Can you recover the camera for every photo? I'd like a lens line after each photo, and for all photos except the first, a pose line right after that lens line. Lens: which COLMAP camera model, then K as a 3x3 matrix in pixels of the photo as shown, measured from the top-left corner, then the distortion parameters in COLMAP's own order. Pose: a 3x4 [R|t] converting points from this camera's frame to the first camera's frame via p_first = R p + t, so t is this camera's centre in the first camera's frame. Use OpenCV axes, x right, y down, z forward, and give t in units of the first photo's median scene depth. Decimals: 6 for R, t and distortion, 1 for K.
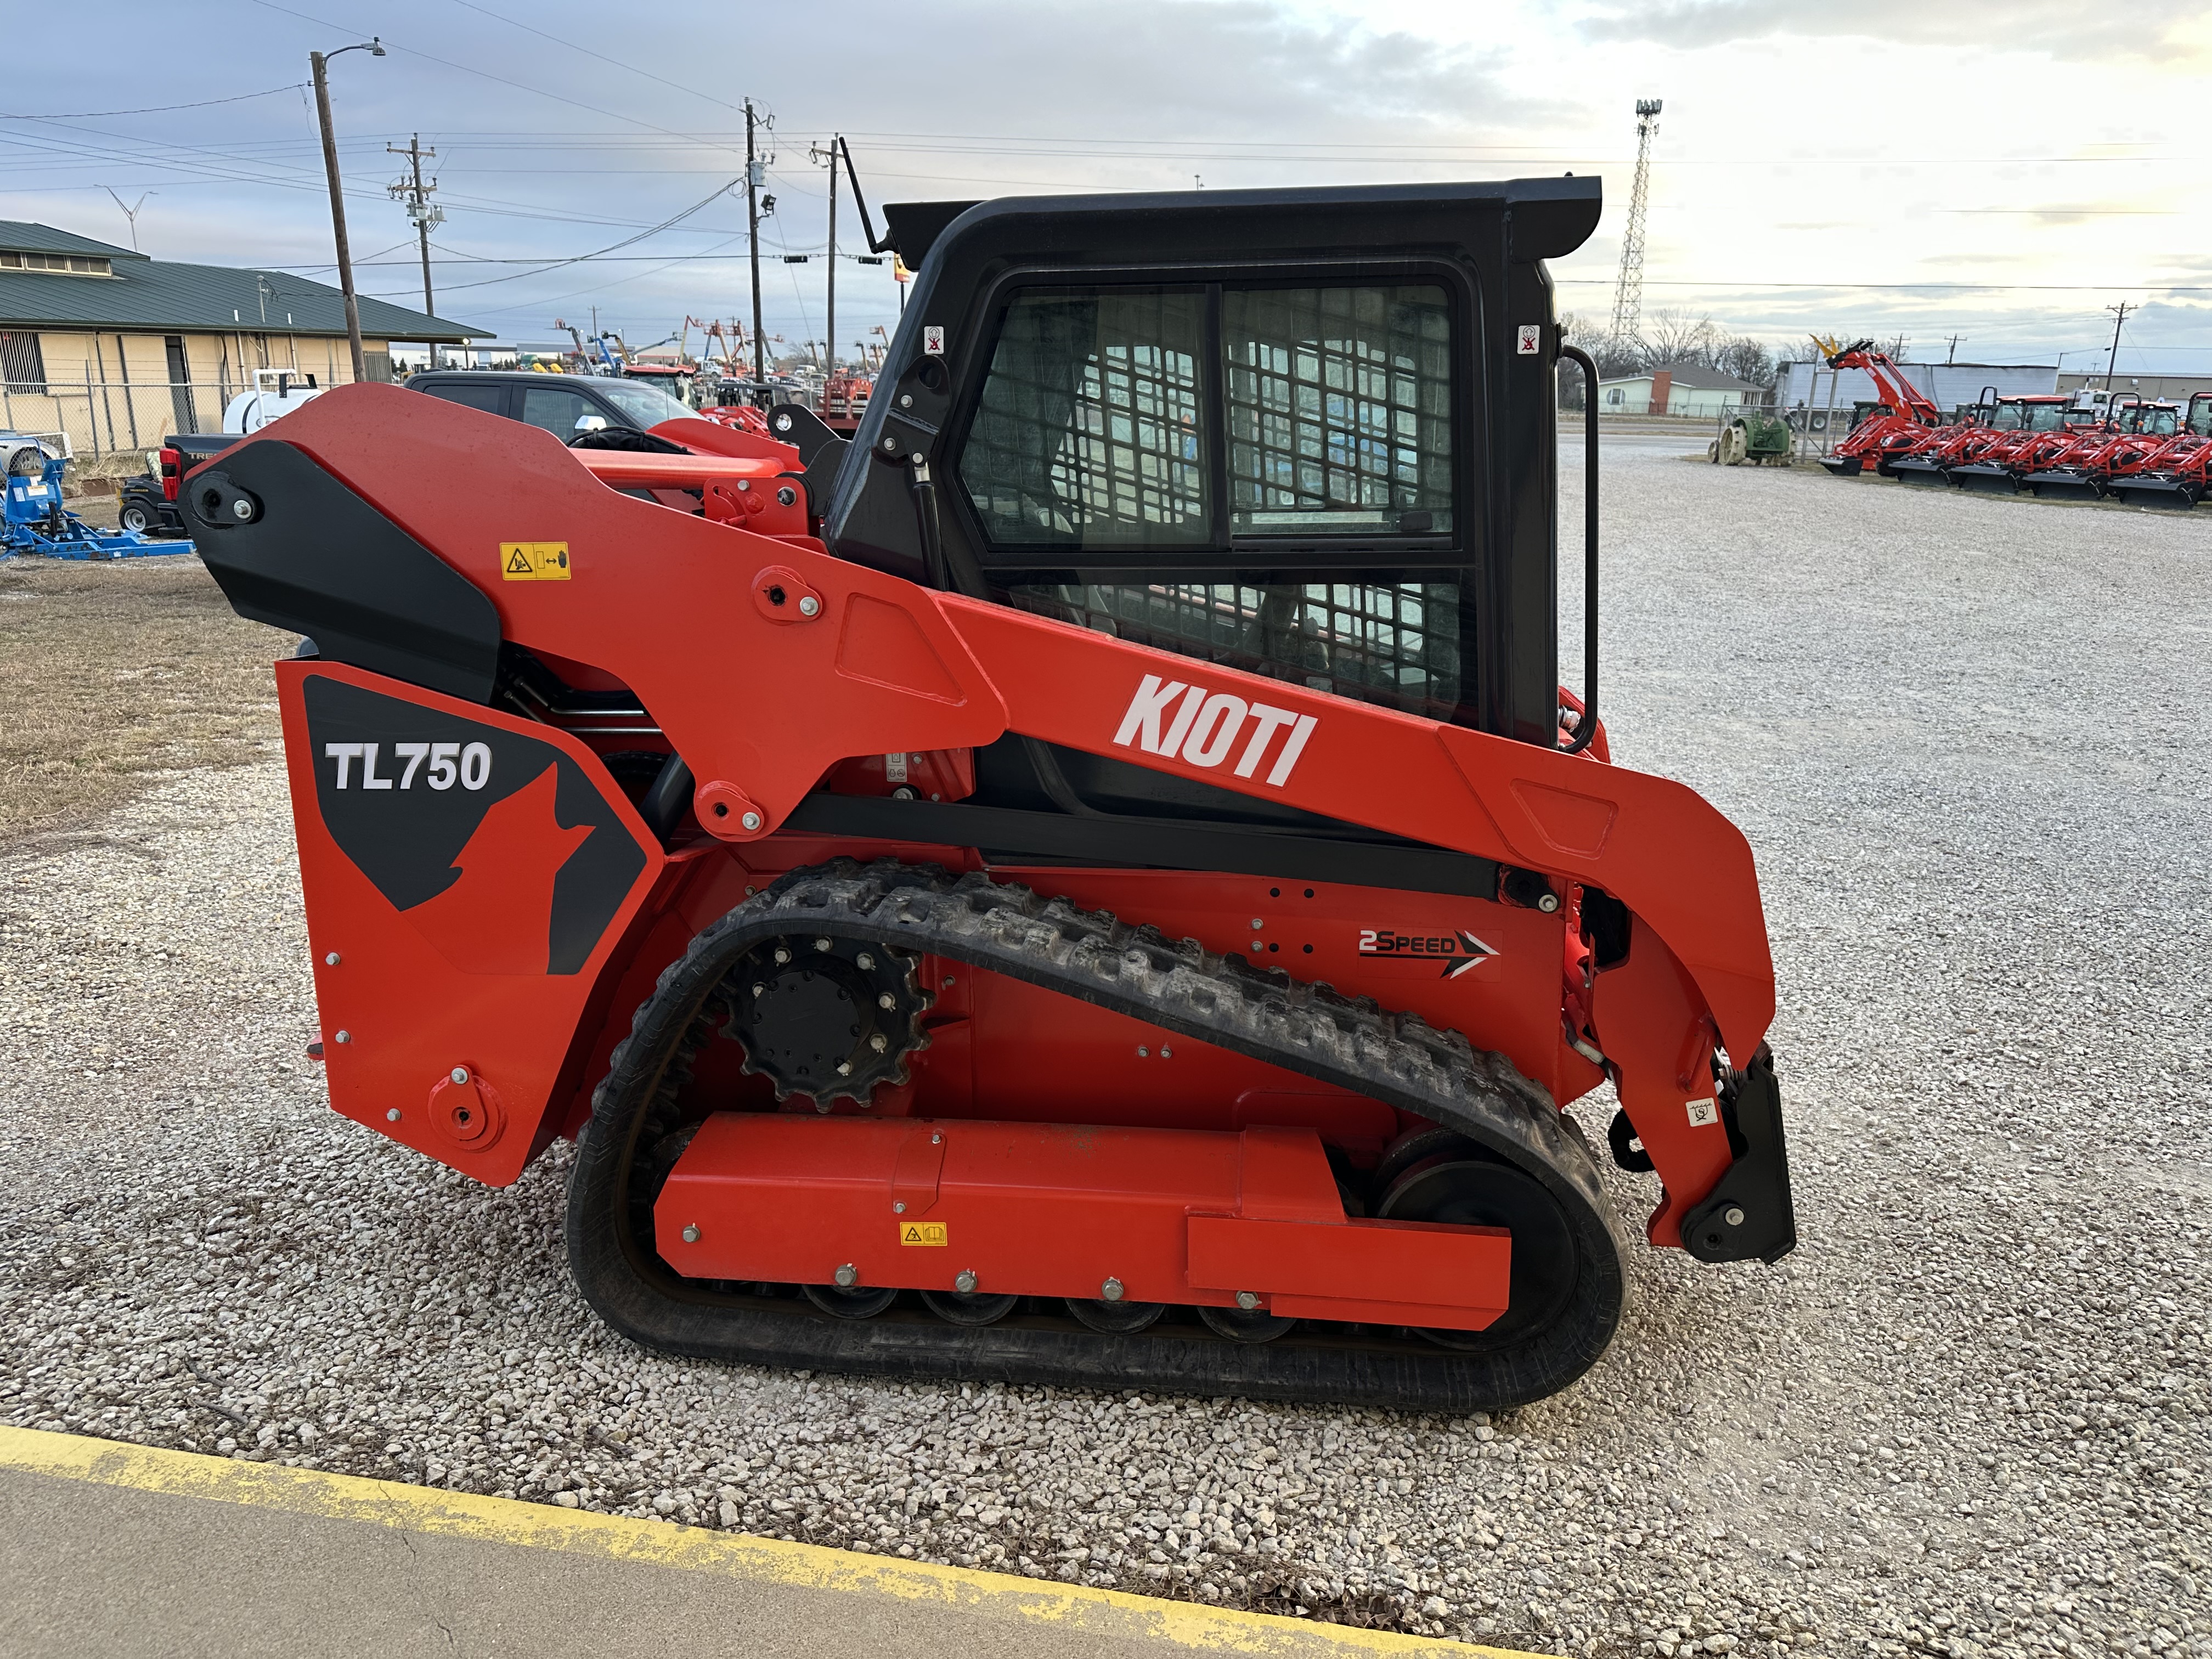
lens RADIAL K [[1533.3, 0, 1117.6], [0, 1533.3, 821.3], [0, 0, 1]] dist [0.130921, -0.157586]
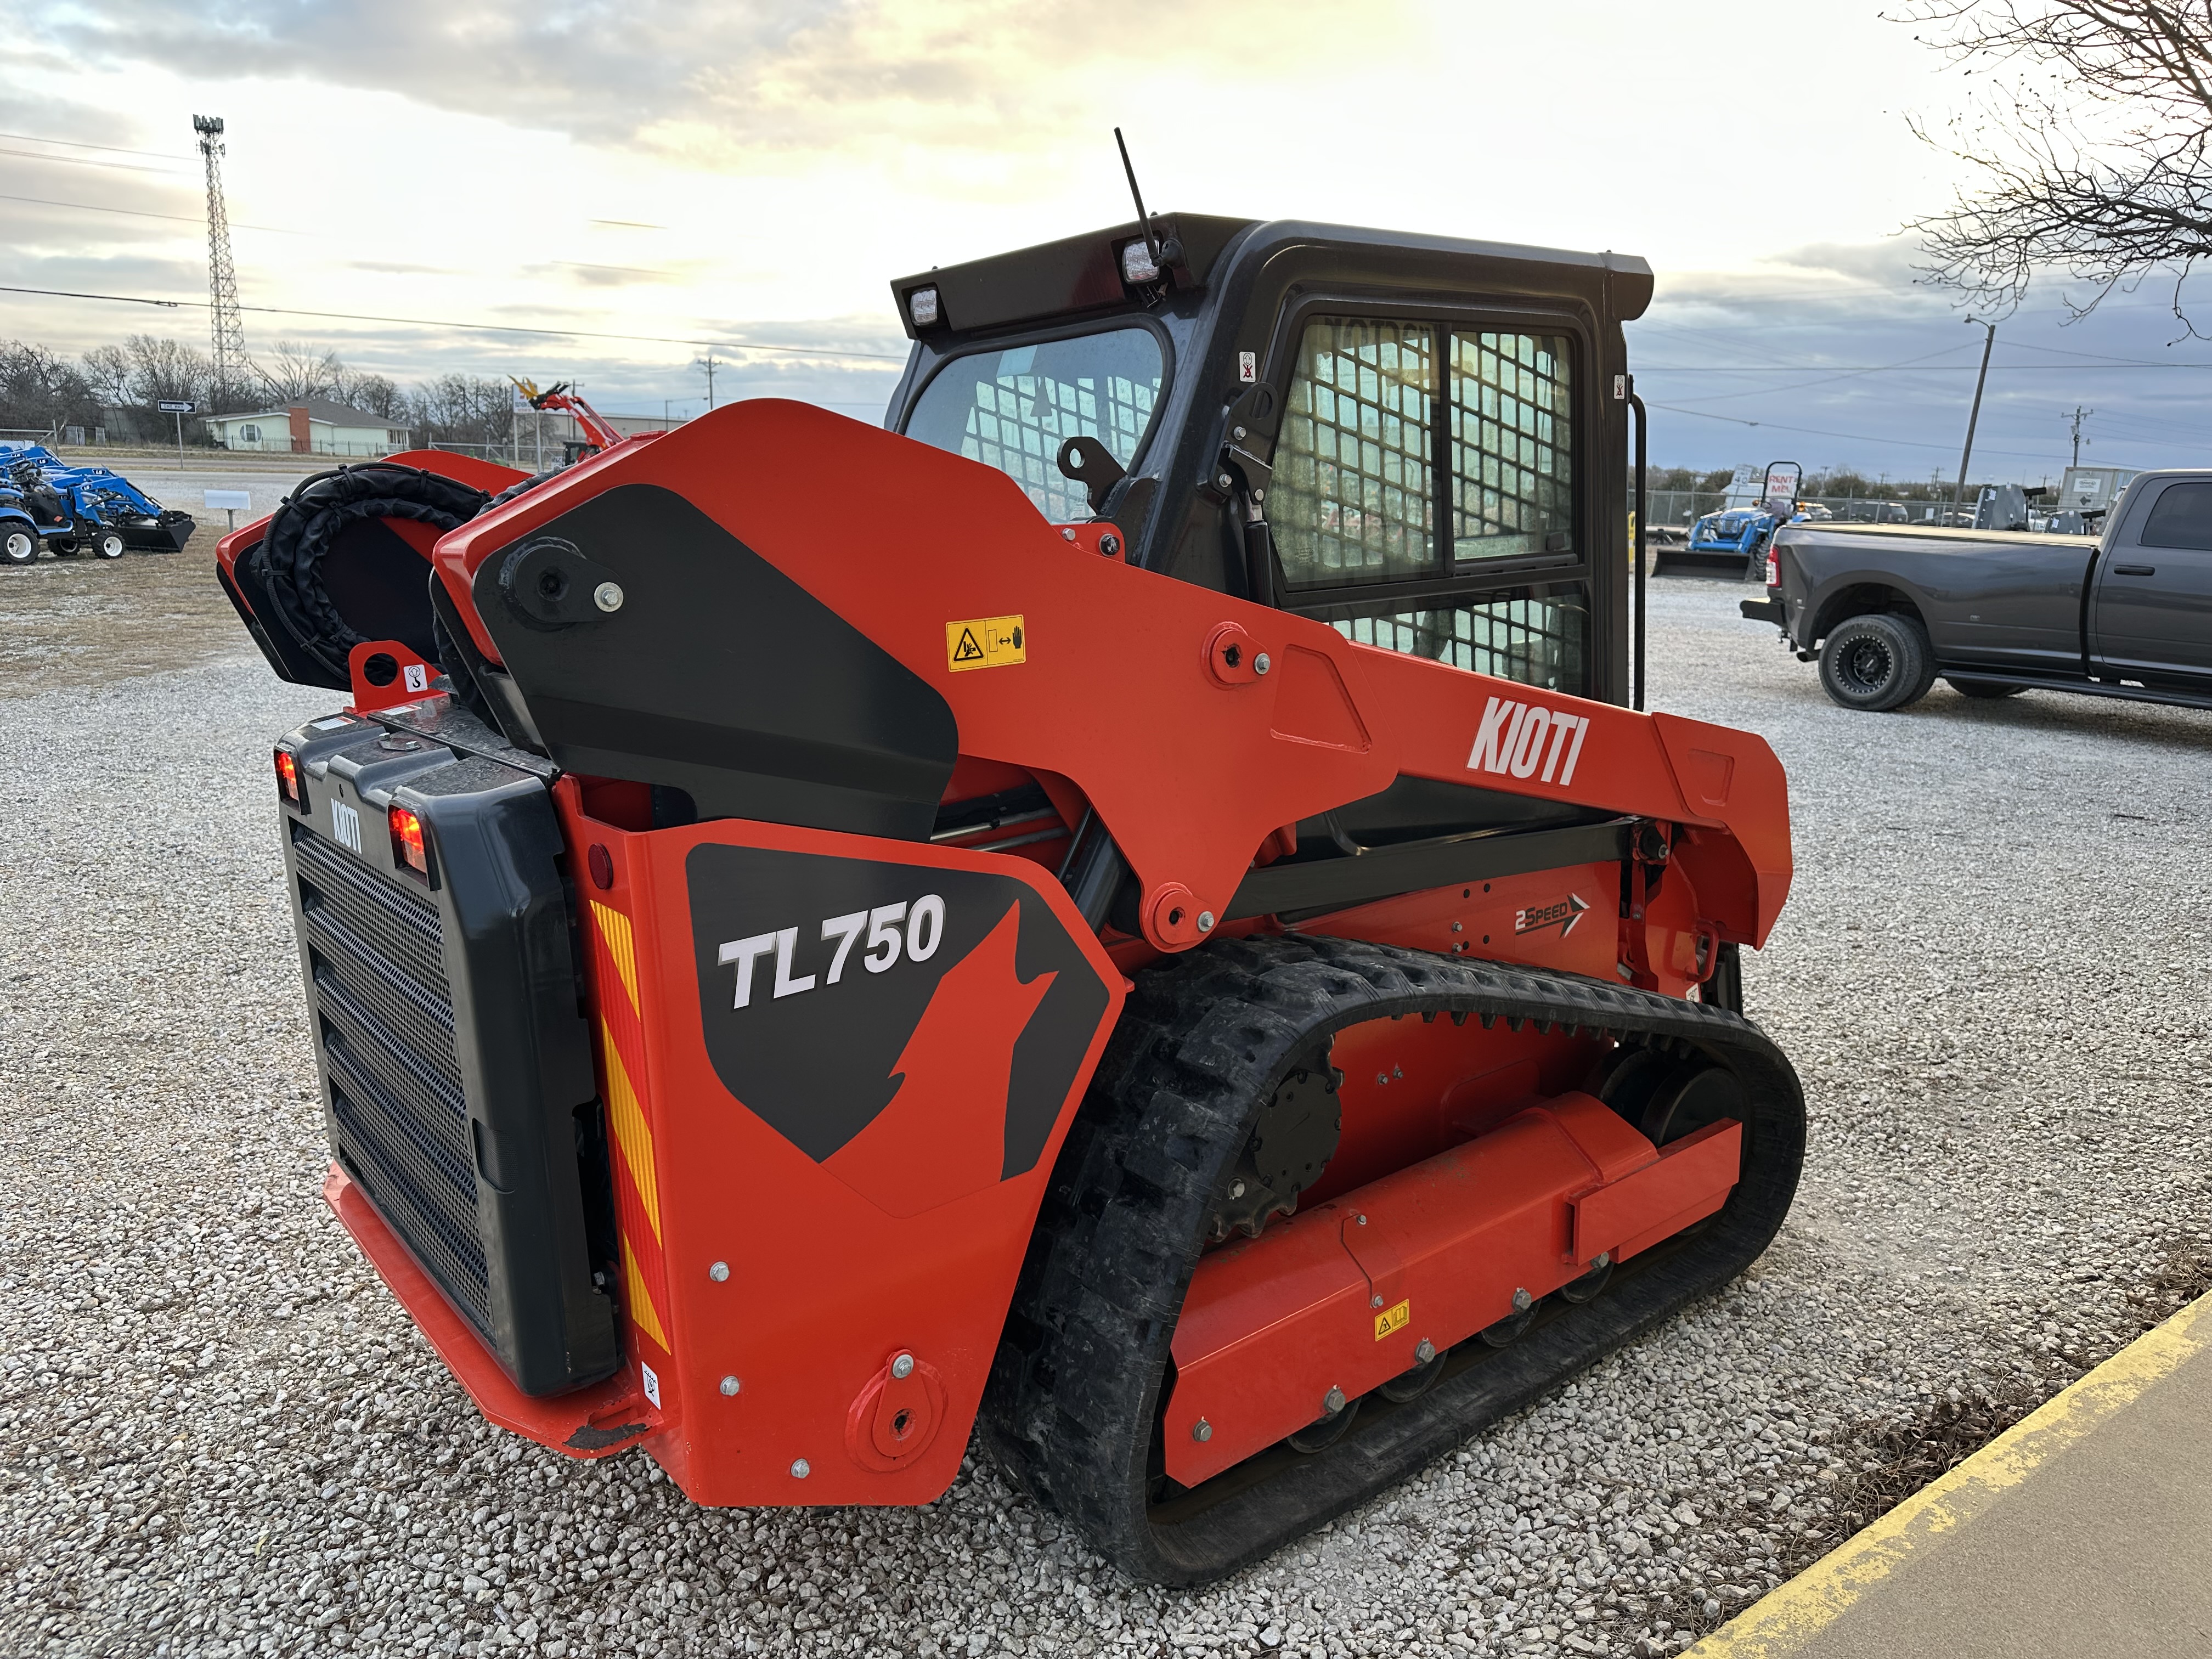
lens RADIAL K [[1533.3, 0, 1117.6], [0, 1533.3, 821.3], [0, 0, 1]] dist [0.130921, -0.157586]
pose [[0.698992, -0.162804, 0.696351, -0.848191], [0.182629, 0.982092, 0.046287, -0.102092], [-0.691416, 0.094819, 0.716207, 0.417295]]
